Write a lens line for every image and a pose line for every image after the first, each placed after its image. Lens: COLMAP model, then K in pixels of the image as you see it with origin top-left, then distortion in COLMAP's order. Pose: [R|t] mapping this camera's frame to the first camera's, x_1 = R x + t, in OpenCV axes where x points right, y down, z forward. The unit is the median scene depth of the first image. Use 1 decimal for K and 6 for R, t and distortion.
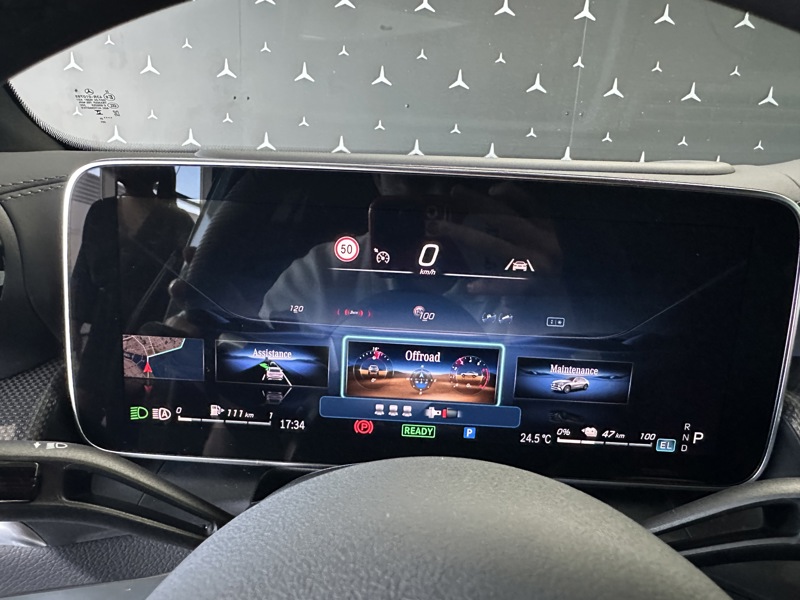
lens RADIAL K [[571.4, 0, 384.5], [0, 571.4, 334.4], [0, 0, 1]] dist [-0.005427, -0.000637]
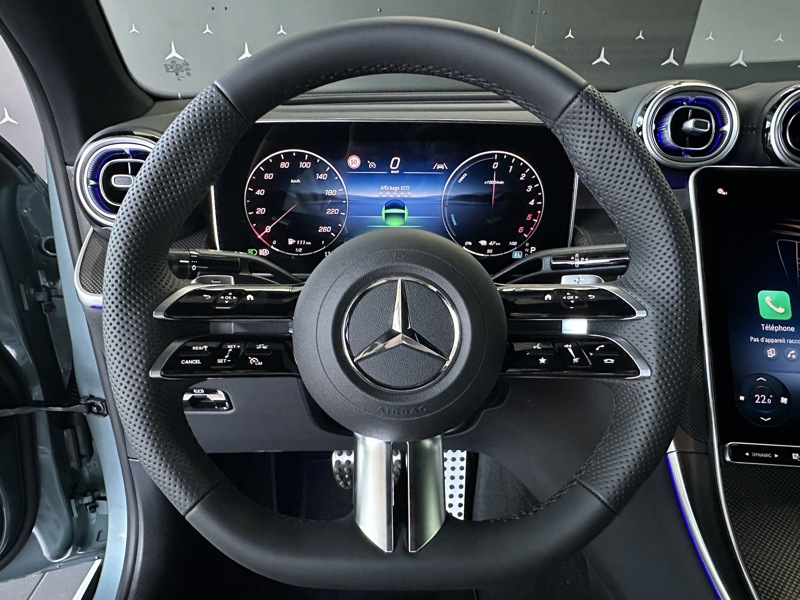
lens RADIAL K [[593.6, 0, 395.3], [0, 593.6, 331.1], [0, 0, 1]] dist [-0.002901, -0.003327]
pose [[0.997751, -0.056165, 0.036578, -0.029383], [0.050098, 0.987462, 0.149695, 0.125917], [-0.044527, -0.147526, 0.988055, -1.094478]]
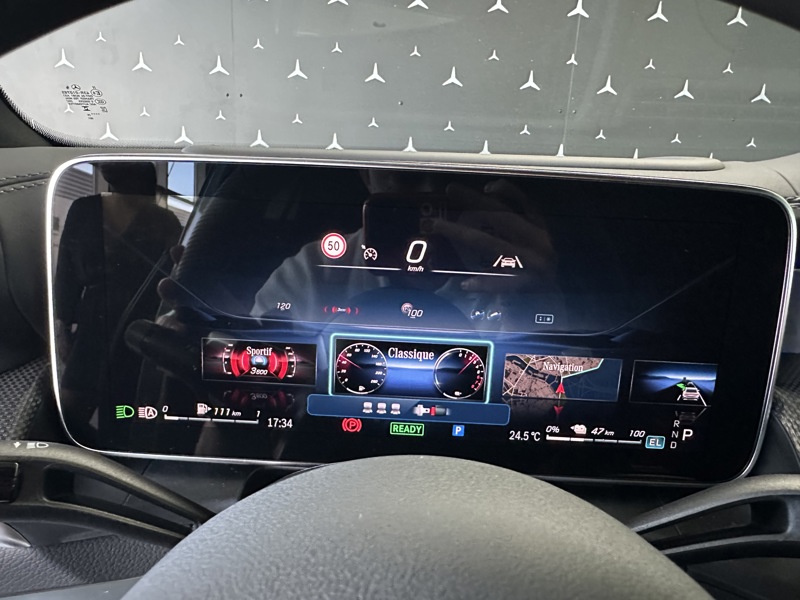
lens RADIAL K [[571.4, 0, 384.5], [0, 571.4, 334.4], [0, 0, 1]] dist [-0.005427, -0.000637]
pose [[0.999963, -0.002787, 0.008160, 0.012637], [0.002756, 0.999989, 0.003843, 0.000790], [-0.008171, -0.003820, 0.999959, 0.007507]]
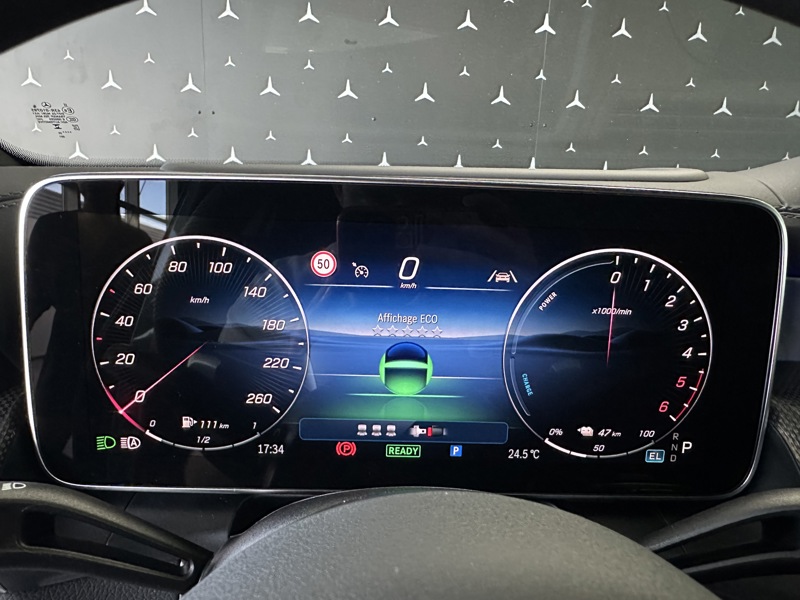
lens RADIAL K [[571.4, 0, 384.5], [0, 571.4, 334.4], [0, 0, 1]] dist [-0.005427, -0.000637]
pose [[0.998383, -0.027877, 0.049544, -0.014385], [0.028887, 0.999387, -0.019791, -0.008744], [-0.048962, 0.021190, 0.998576, 0.037910]]
